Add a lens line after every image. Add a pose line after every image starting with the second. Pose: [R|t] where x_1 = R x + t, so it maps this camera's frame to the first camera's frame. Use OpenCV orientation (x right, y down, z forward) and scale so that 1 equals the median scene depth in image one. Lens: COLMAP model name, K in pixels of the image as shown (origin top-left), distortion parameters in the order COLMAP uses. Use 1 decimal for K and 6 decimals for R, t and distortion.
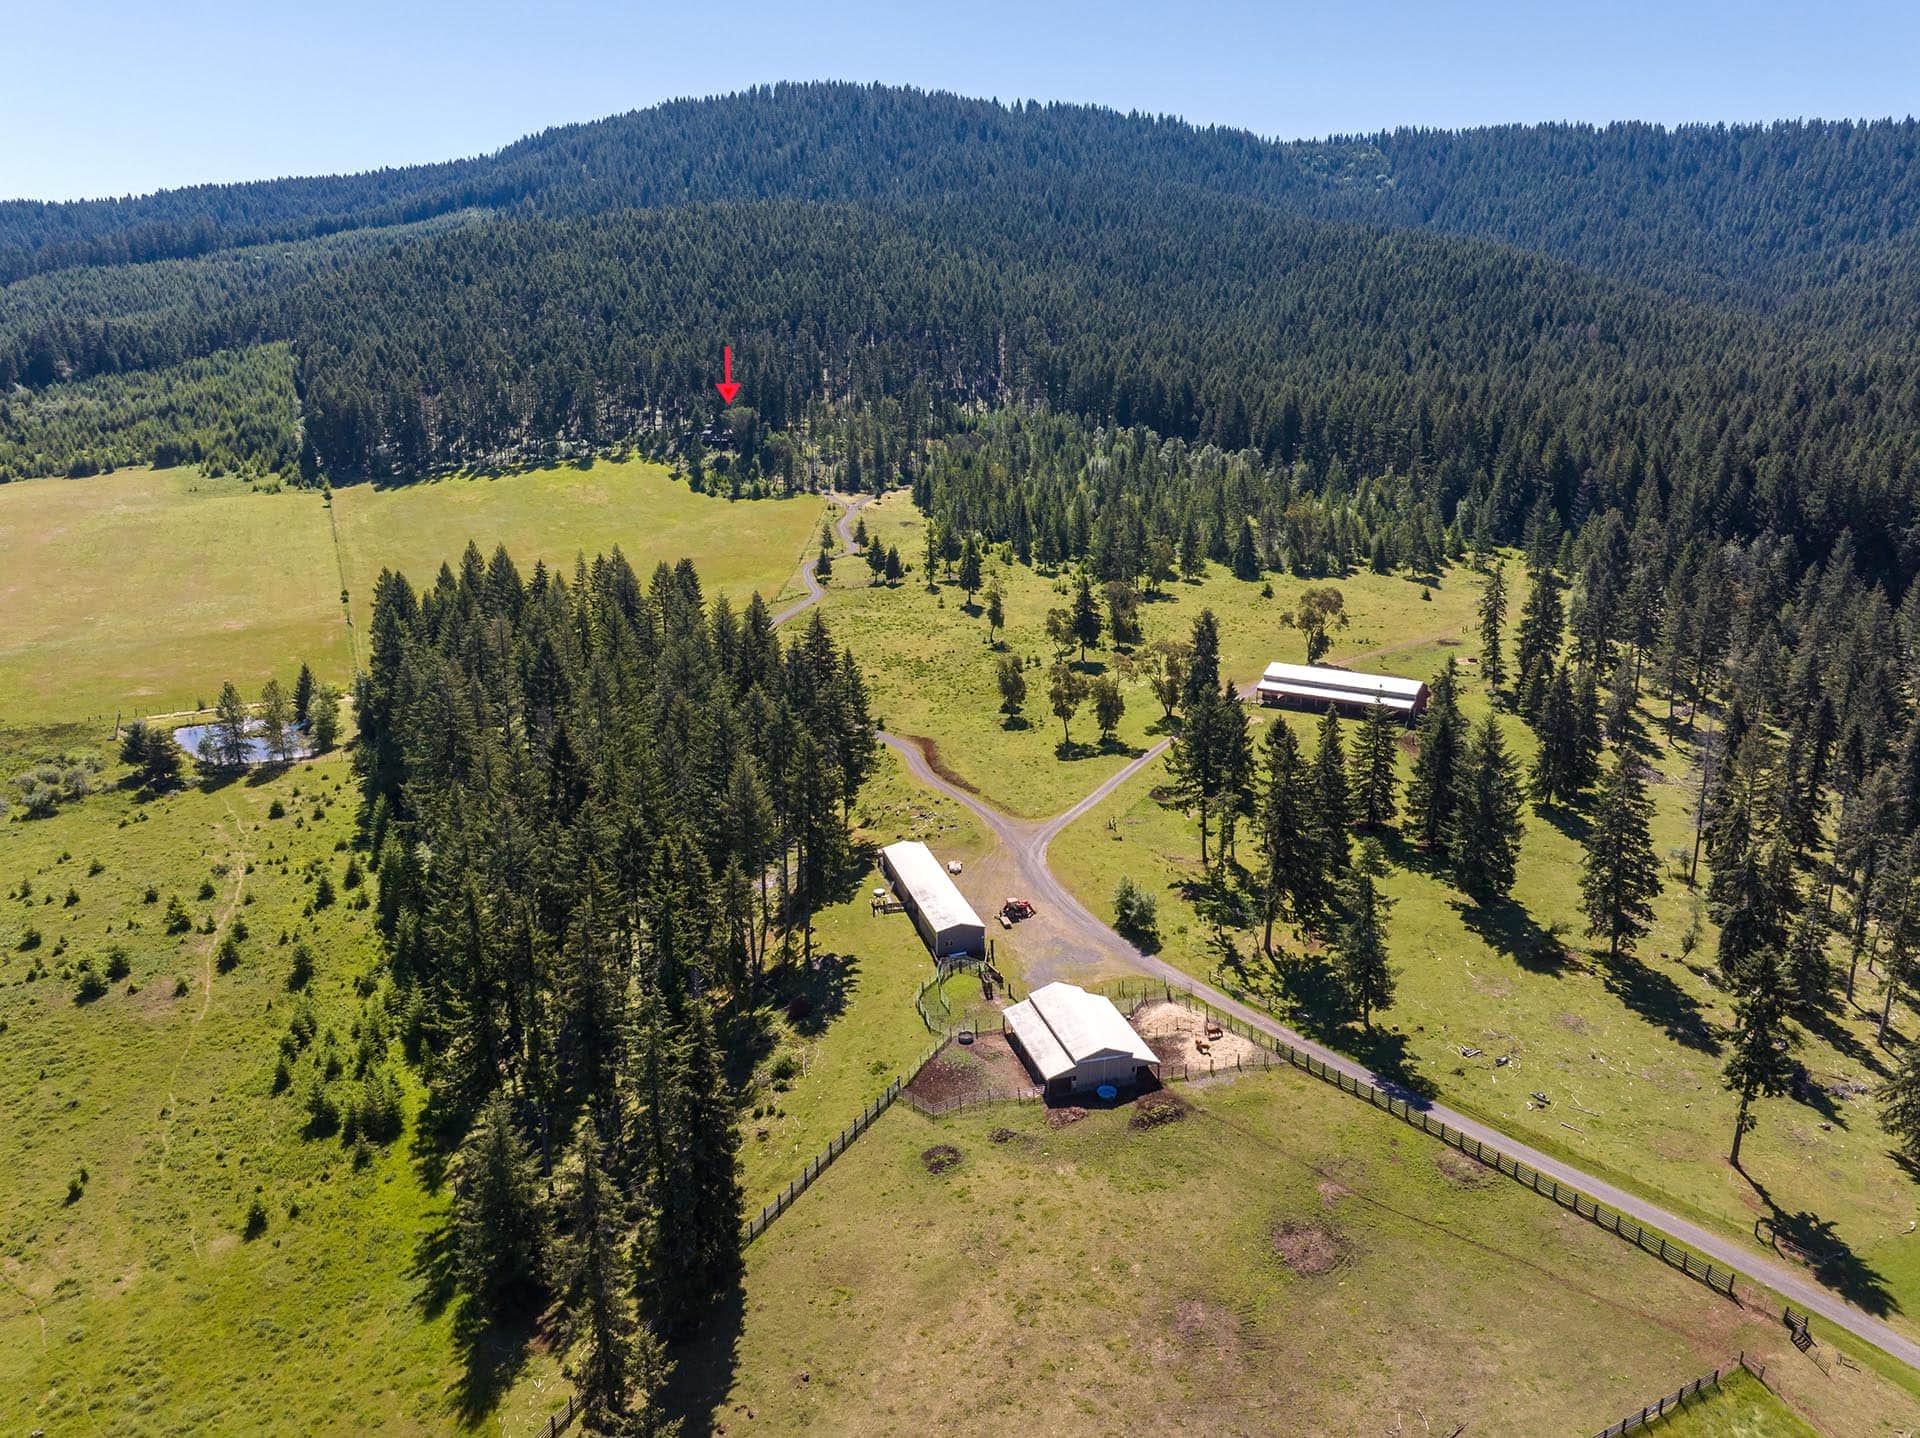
lens RADIAL K [[1425.8, 0, 960.0], [0, 1425.8, 717.6], [0, 0, 1]] dist [-0.051870, 0.013132]
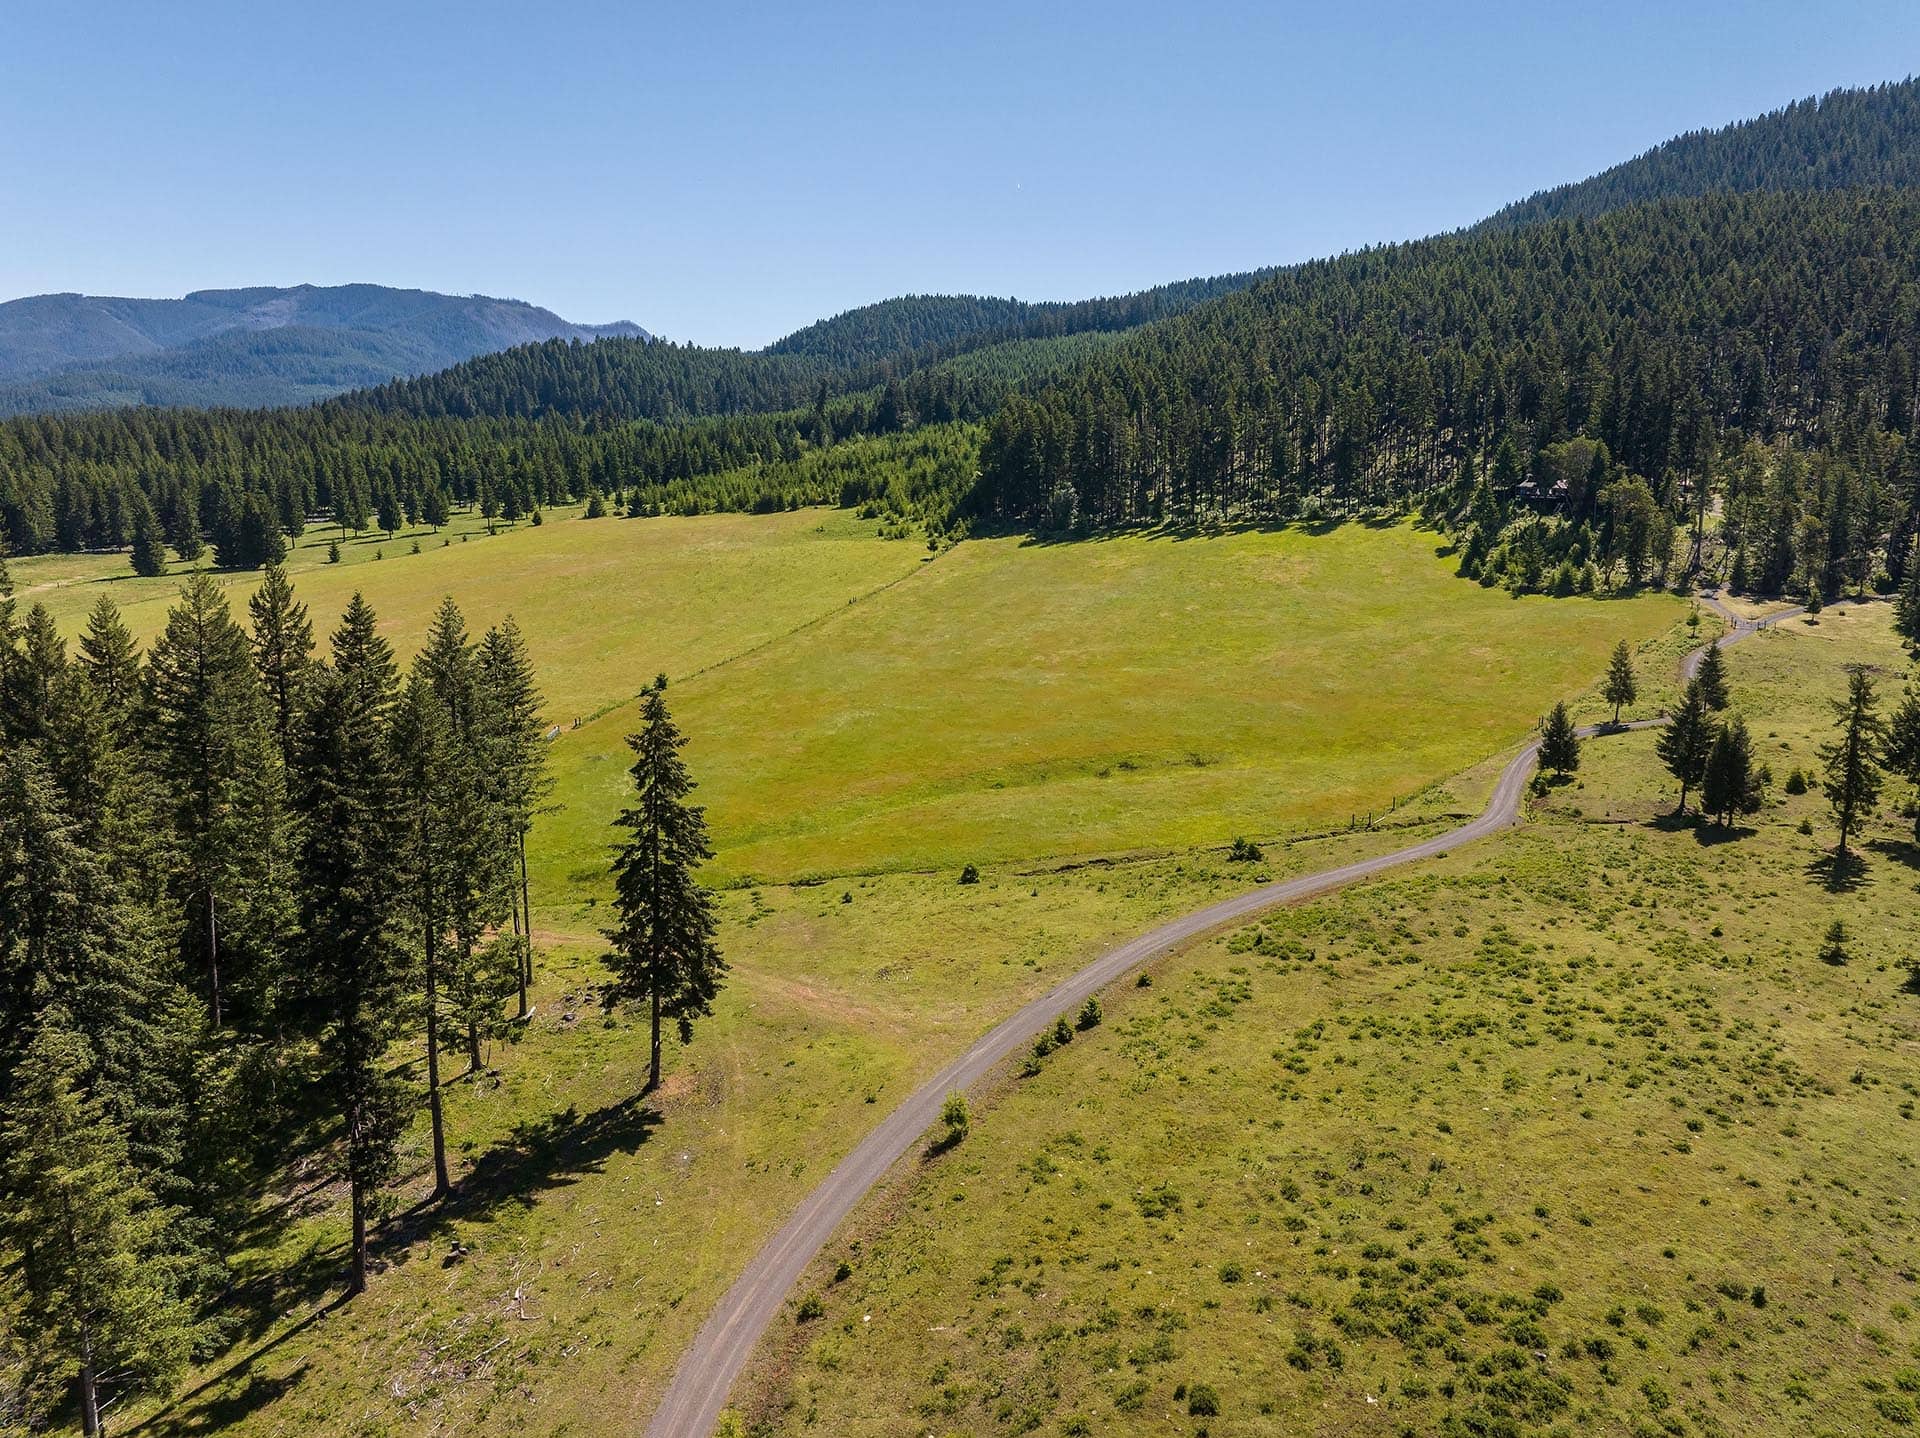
lens RADIAL K [[1425.8, 0, 960.0], [0, 1425.8, 715.7], [0, 0, 1]] dist [-0.051870, 0.013132]
pose [[0.782233, 0.121998, -0.610924, 0.009433], [-0.170319, 0.985158, -0.021348, -0.058239], [0.599252, 0.120751, 0.791401, 0.440315]]
